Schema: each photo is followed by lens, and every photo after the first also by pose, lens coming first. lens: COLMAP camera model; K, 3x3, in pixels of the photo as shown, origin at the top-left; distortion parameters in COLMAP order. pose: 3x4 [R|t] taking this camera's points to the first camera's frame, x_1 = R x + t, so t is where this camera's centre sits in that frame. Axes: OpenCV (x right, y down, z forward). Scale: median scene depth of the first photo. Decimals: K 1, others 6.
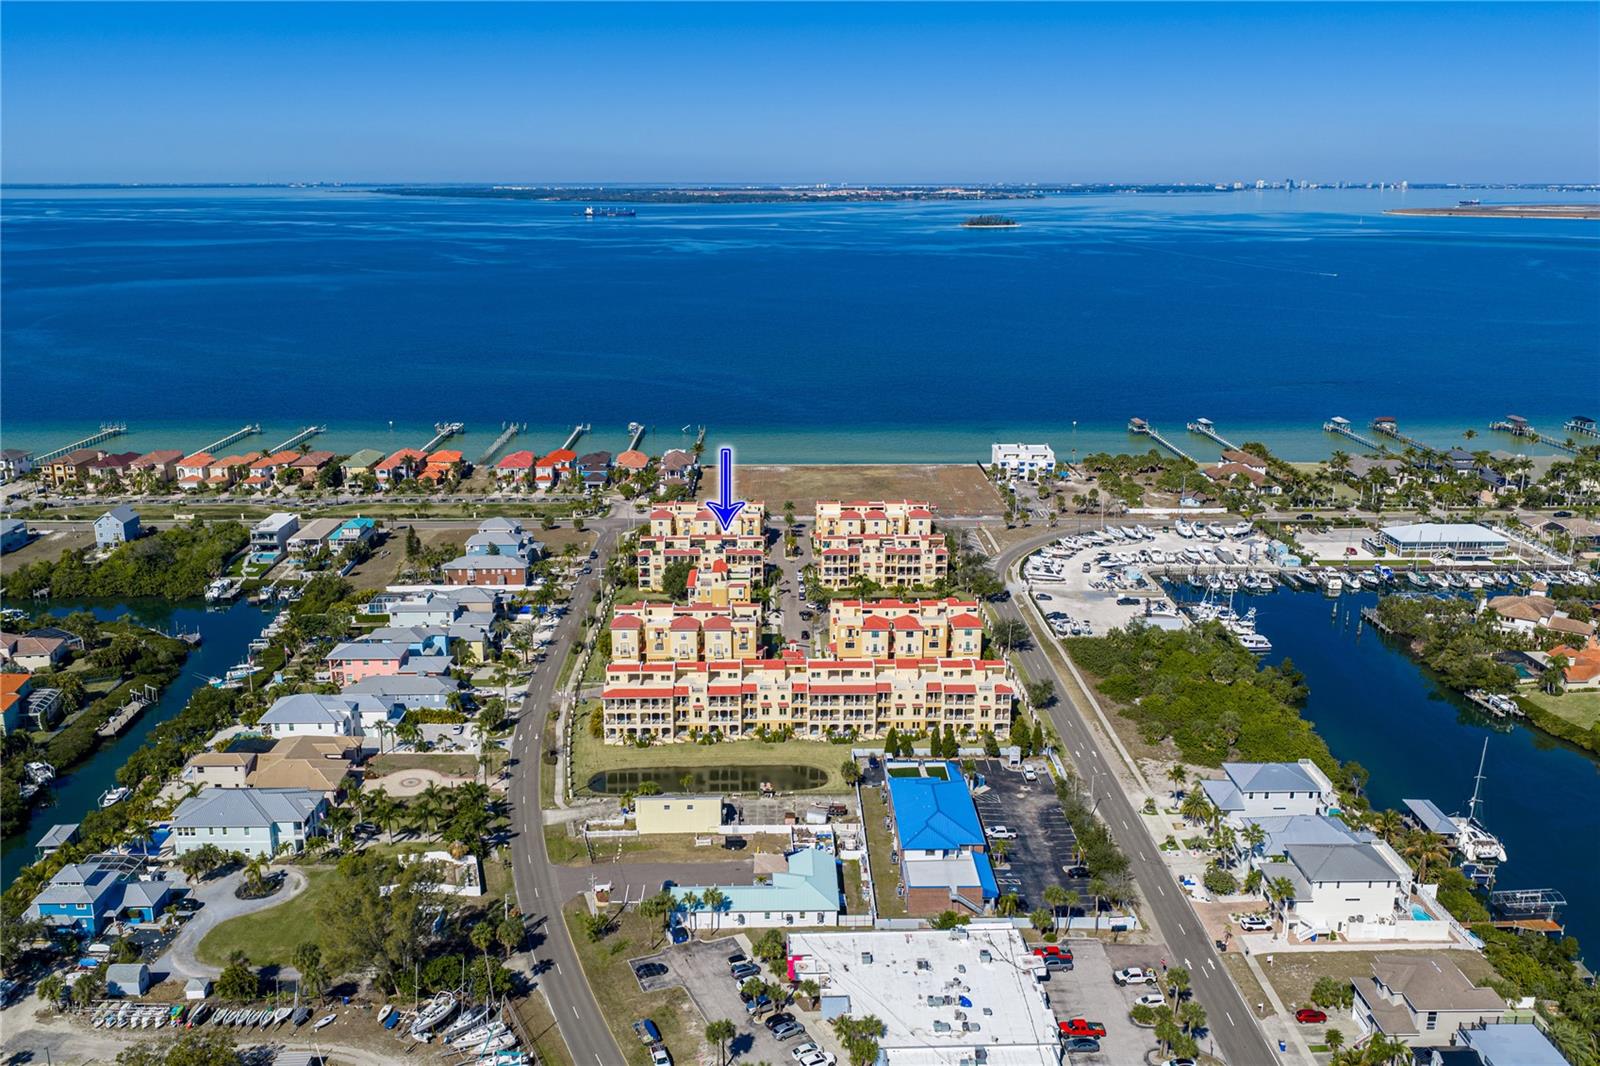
lens RADIAL K [[1347.1, 0, 795.1], [0, 1347.1, 529.3], [0, 0, 1]] dist [0.013121, -0.018227]
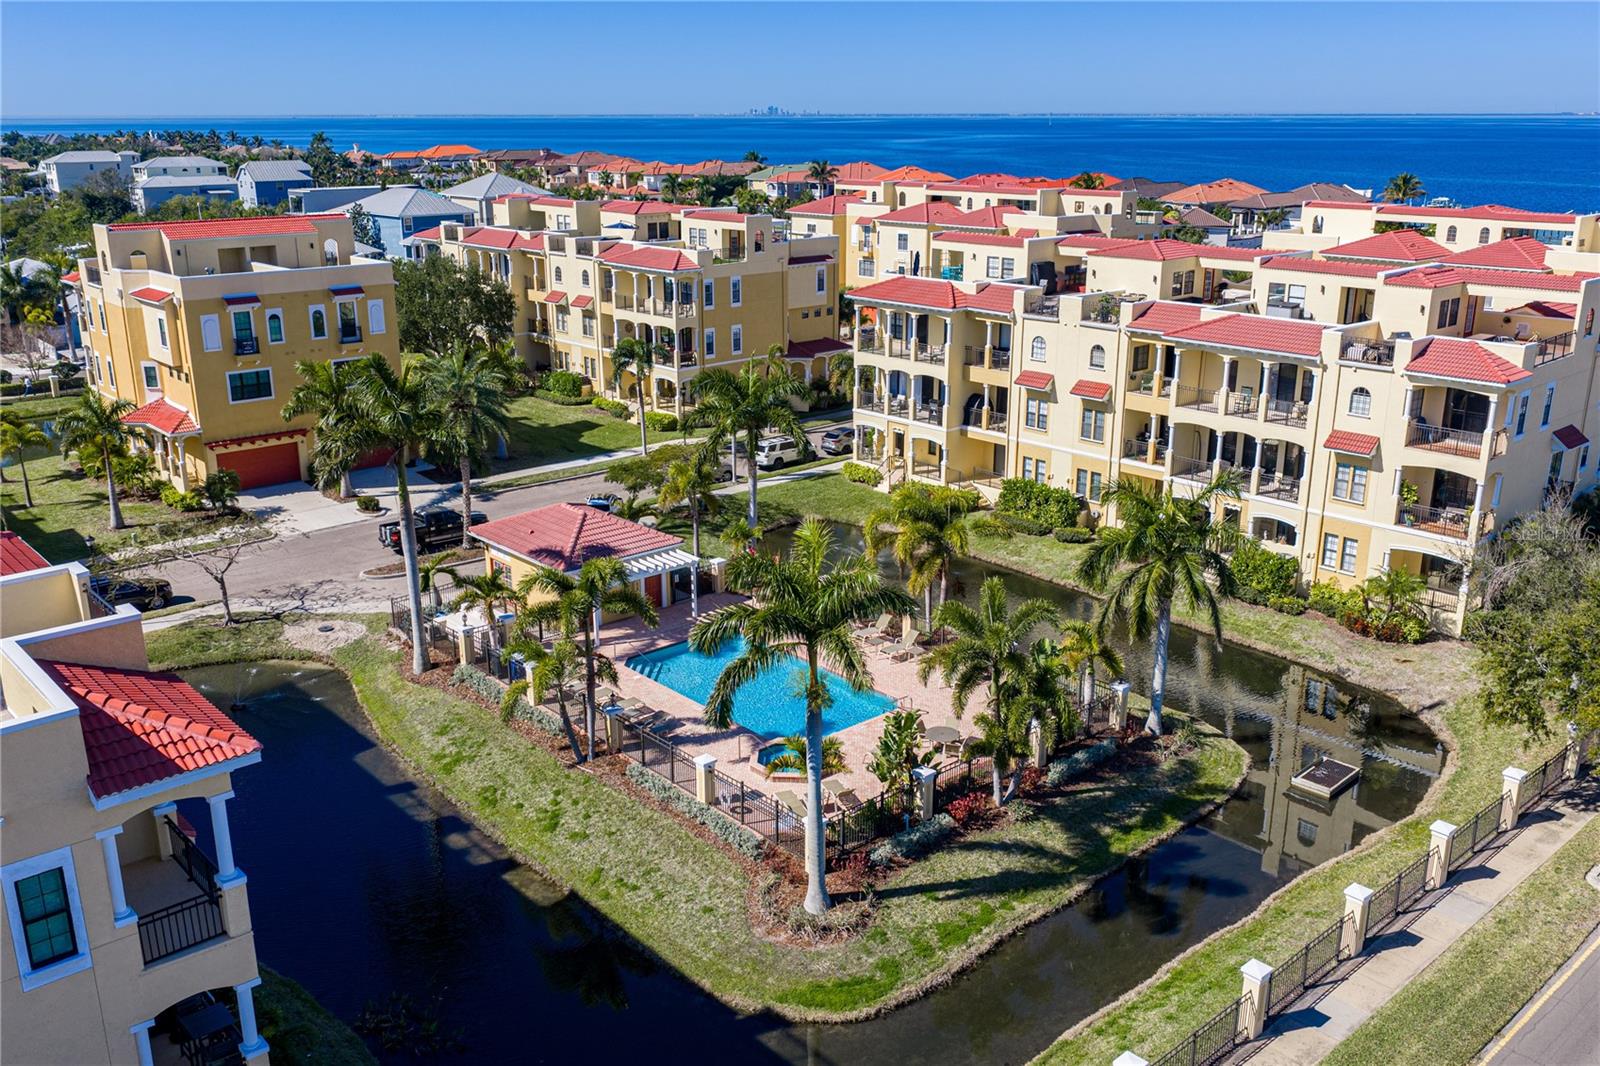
lens RADIAL K [[1370.0, 0, 795.1], [0, 1370.0, 537.5], [0, 0, 1]] dist [0.007073, -0.013659]
pose [[0.641689, 0.224616, -0.733337, 0.186238], [-0.188942, 0.972982, 0.132689, 0.029920], [0.743327, 0.053413, 0.666792, 0.919026]]
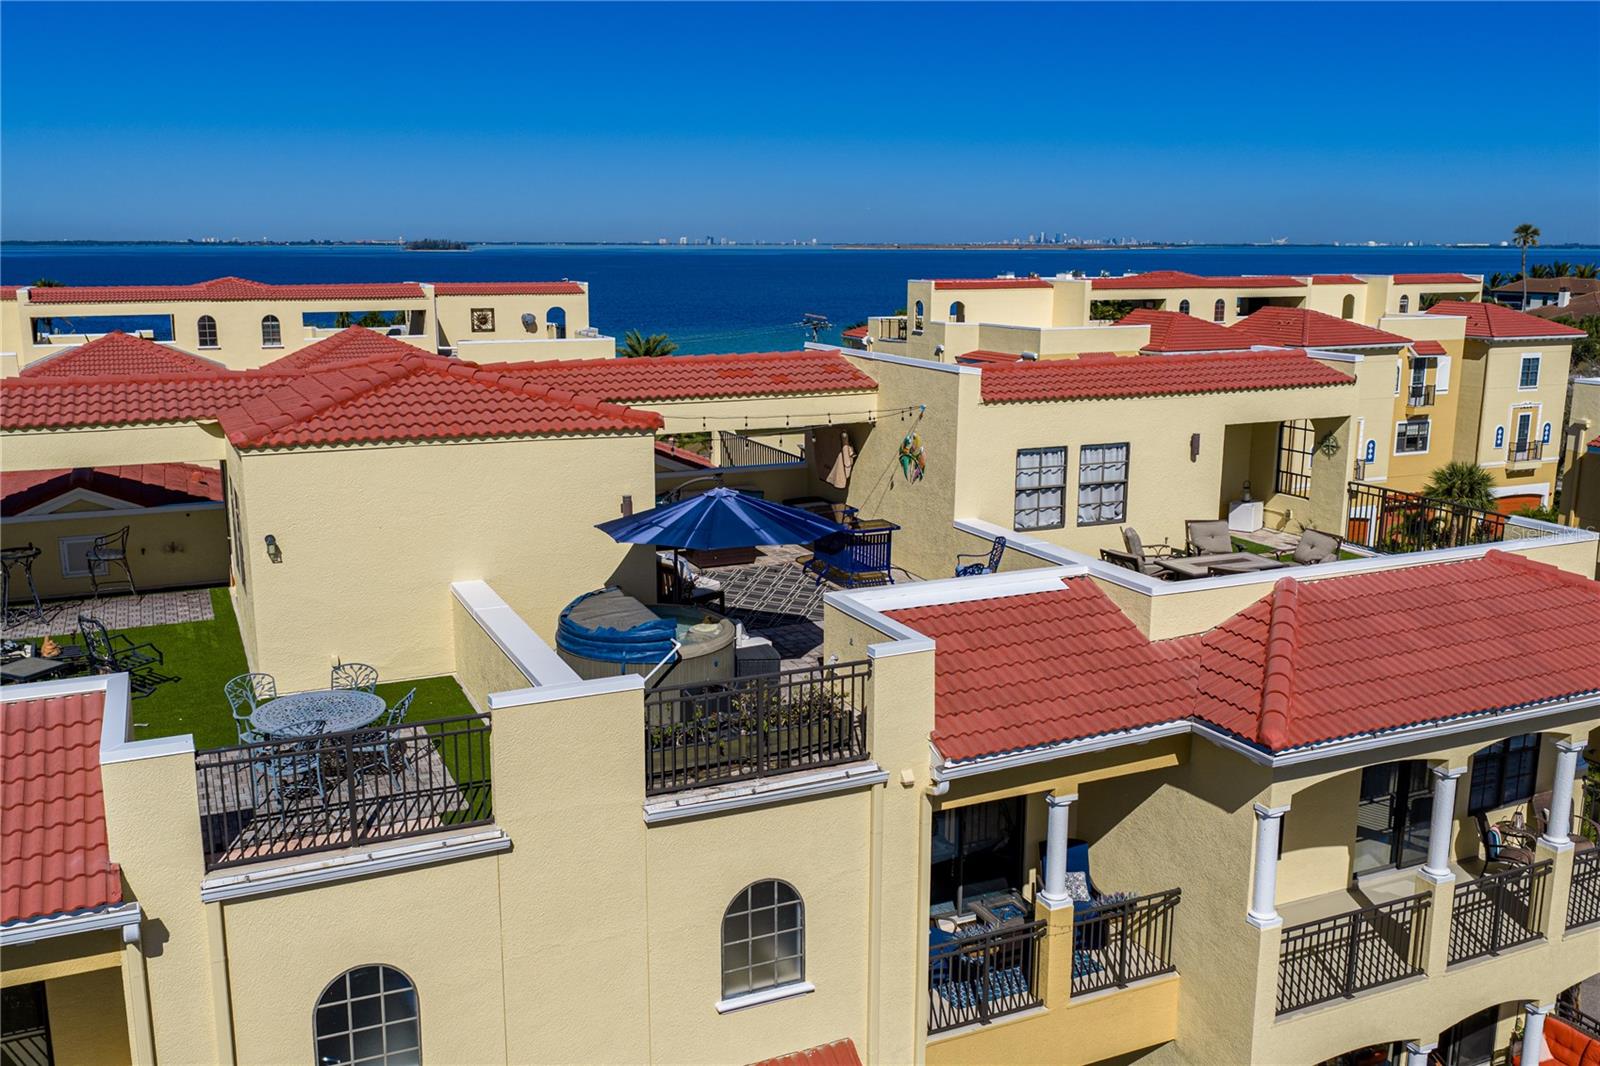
lens RADIAL K [[1390.0, 0, 793.5], [0, 1390.0, 538.7], [0, 0, 1]] dist [0.009499, -0.015019]
pose [[0.920223, -0.079351, 0.383265, -0.072744], [0.095733, 0.995122, -0.023828, 0.013819], [-0.379505, 0.058618, 0.923331, 1.036765]]
